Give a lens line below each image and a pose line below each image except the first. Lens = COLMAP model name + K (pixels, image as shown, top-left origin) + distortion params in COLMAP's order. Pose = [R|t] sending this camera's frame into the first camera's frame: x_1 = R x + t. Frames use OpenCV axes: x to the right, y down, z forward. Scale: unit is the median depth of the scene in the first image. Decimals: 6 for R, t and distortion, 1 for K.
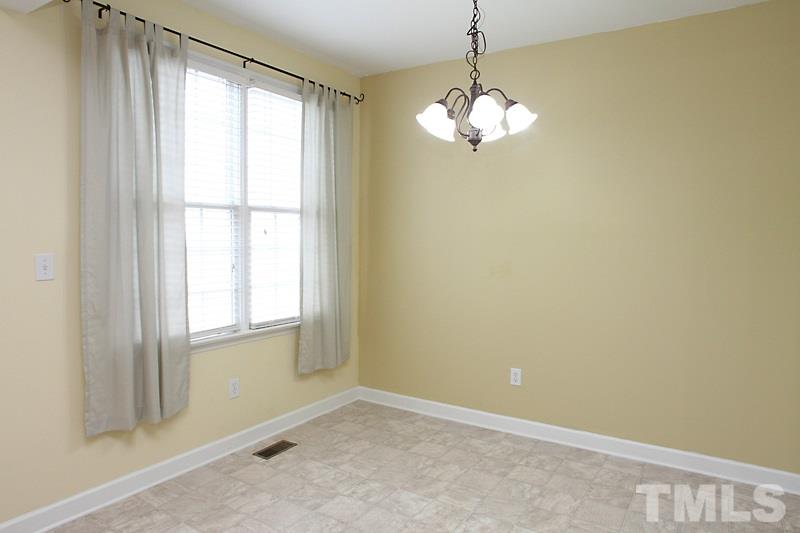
lens RADIAL K [[519.4, 0, 397.0], [0, 519.4, 268.7], [0, 0, 1]] dist [-0.037190, 0.007128]
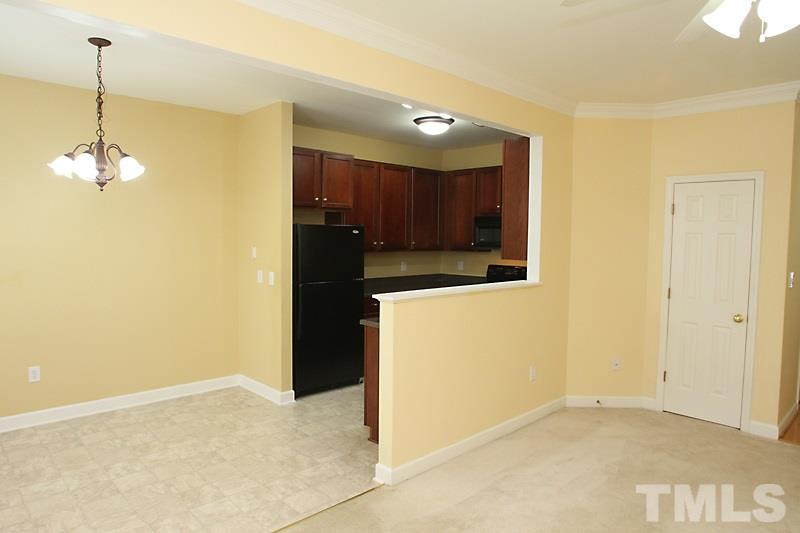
lens RADIAL K [[519.4, 0, 399.4], [0, 519.4, 267.1], [0, 0, 1]] dist [-0.037190, 0.007128]
pose [[0.241553, -0.071094, 0.967780, -0.714431], [0.050946, 0.996866, 0.060515, -0.053865], [-0.969049, 0.034687, 0.244418, -0.042425]]
